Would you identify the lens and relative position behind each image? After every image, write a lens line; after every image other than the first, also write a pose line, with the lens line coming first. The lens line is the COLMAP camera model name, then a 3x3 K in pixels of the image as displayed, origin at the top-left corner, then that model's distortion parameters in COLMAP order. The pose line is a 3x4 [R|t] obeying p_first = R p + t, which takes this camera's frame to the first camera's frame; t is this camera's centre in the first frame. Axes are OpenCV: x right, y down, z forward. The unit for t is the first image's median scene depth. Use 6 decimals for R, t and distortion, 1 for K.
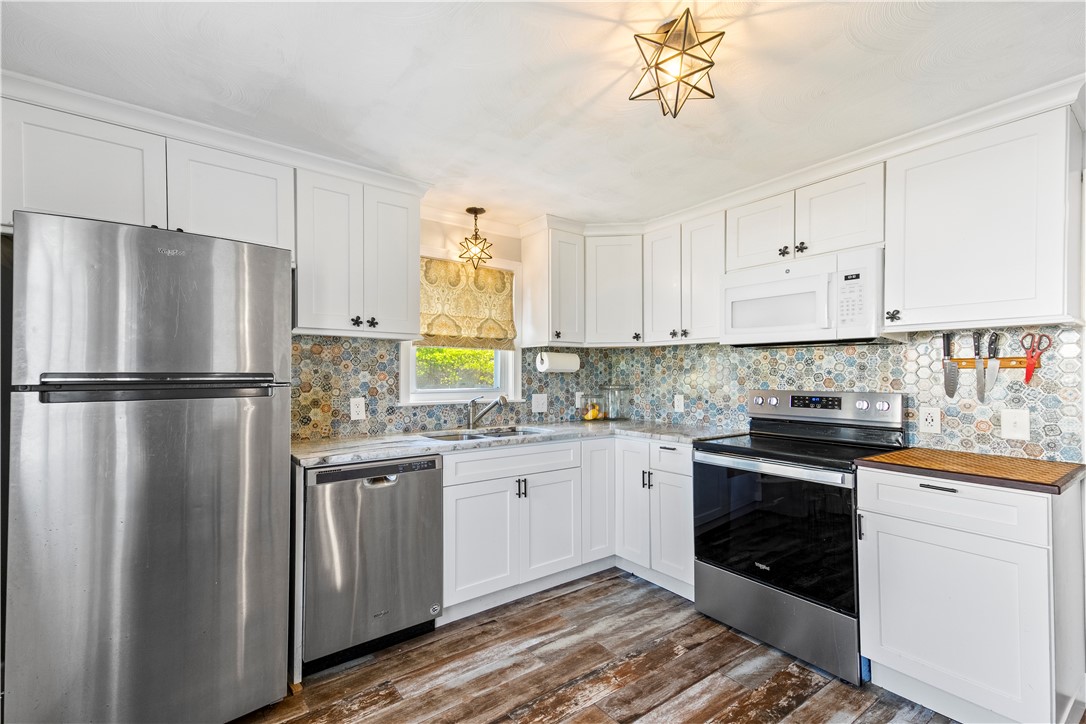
lens RADIAL K [[482.4, 0, 535.8], [0, 482.4, 367.3], [0, 0, 1]] dist [0.035836, -0.000279]
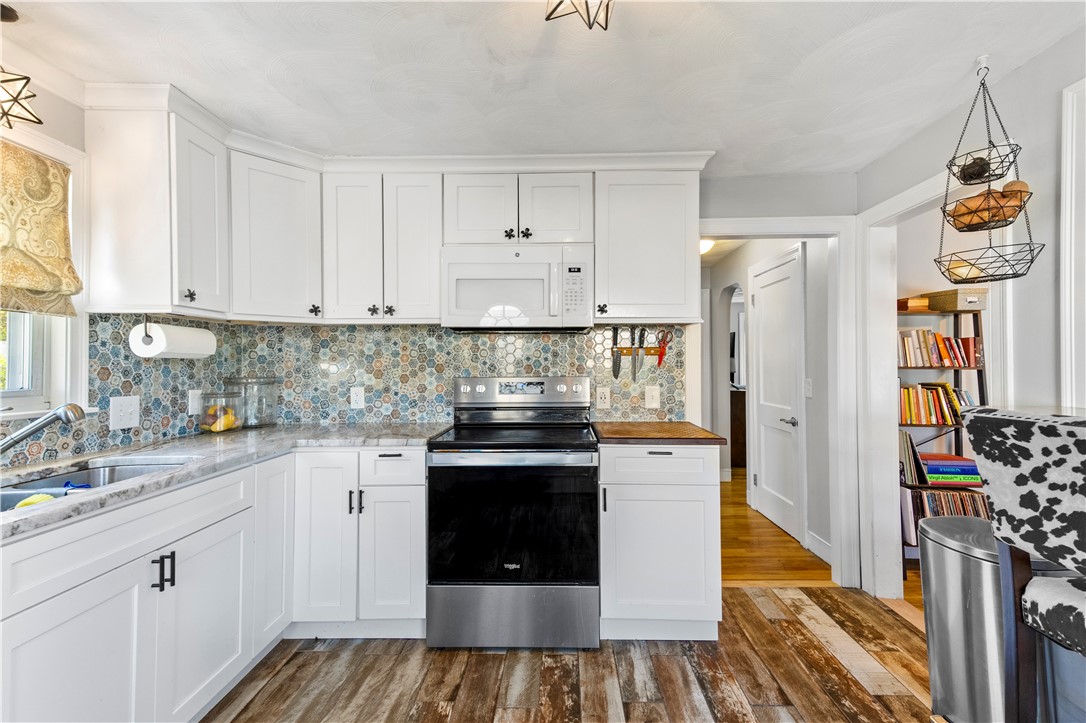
lens RADIAL K [[503.0, 0, 550.9], [0, 503.0, 357.1], [0, 0, 1]] dist [0.041973, -0.000428]
pose [[0.612983, 0.006233, 0.790071, -0.203978], [-0.006812, 0.999973, -0.002604, 0.008622], [-0.790067, -0.003786, 0.613009, 0.279069]]
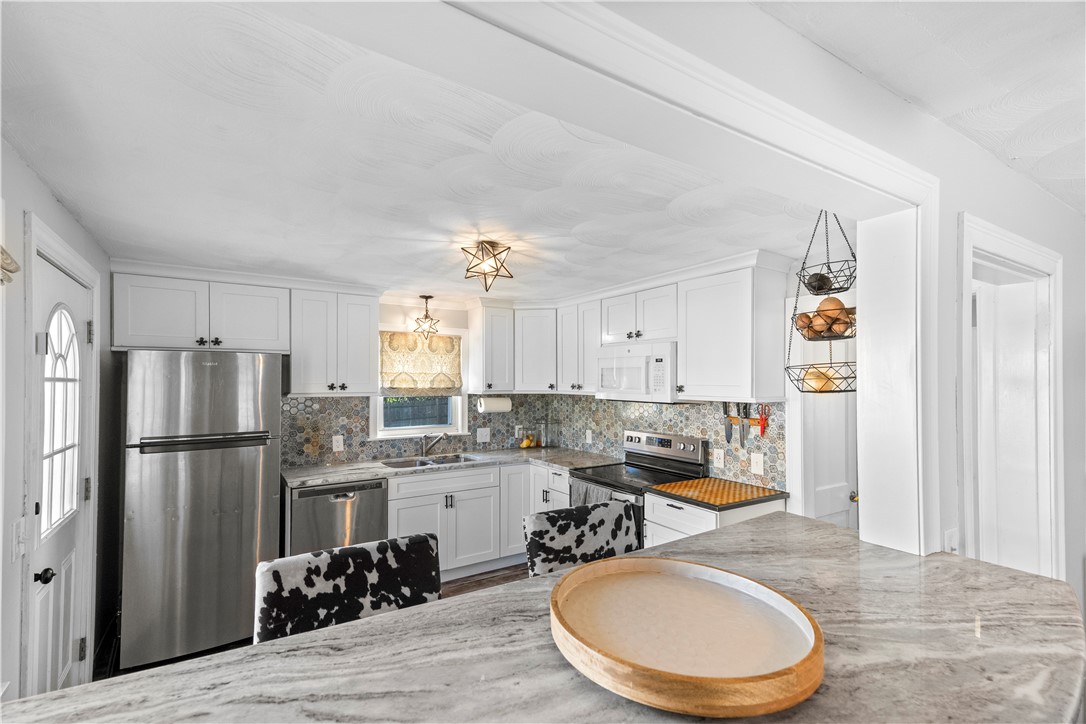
lens RADIAL K [[483.8, 0, 536.8], [0, 483.8, 373.1], [0, 0, 1]] dist [0.036539, 0.000148]
pose [[0.997526, -0.001135, -0.070286, 0.297545], [0.001102, 0.999999, -0.000515, -0.113203], [0.070287, 0.000436, 0.997527, -0.360767]]
